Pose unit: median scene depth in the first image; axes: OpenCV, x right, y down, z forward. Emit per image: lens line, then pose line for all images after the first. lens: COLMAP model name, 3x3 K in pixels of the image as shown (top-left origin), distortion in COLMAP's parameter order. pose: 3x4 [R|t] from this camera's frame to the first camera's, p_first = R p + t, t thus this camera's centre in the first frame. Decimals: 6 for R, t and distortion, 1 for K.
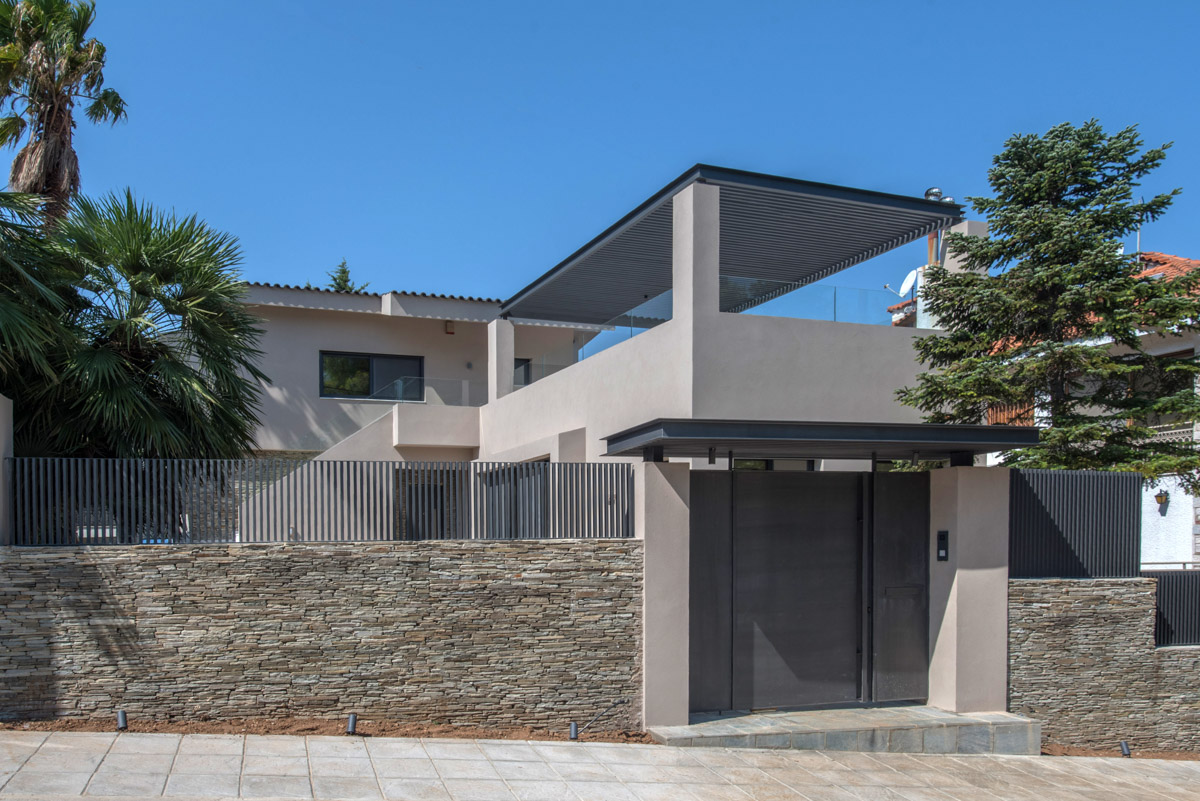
lens RADIAL K [[779.6, 0, 599.7], [0, 779.6, 401.5], [0, 0, 1]] dist [-0.008035, 0.006762]
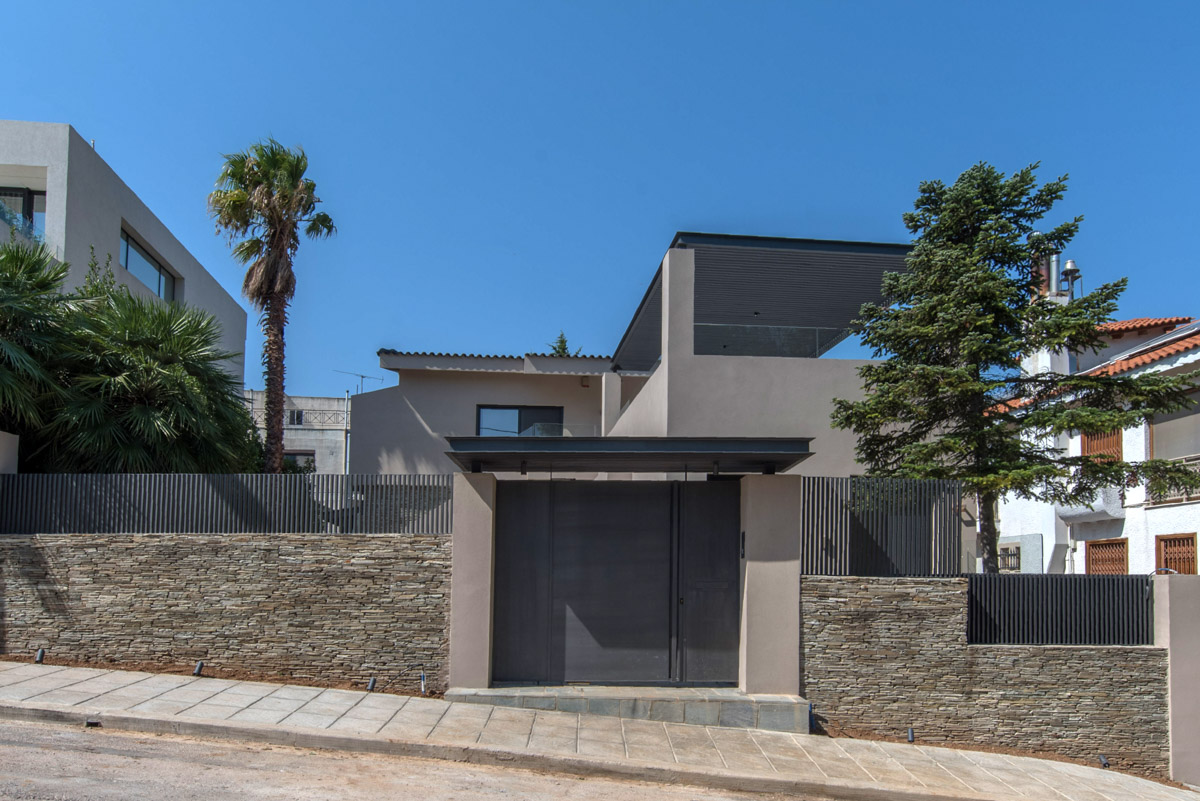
lens RADIAL K [[673.0, 0, 599.7], [0, 673.0, 399.9], [0, 0, 1]] dist [-0.005813, 0.005214]
pose [[0.979593, -0.038329, -0.197302, 0.505279], [0.025550, 0.997431, -0.066916, 0.038542], [0.199360, 0.060509, 0.978056, -0.024451]]
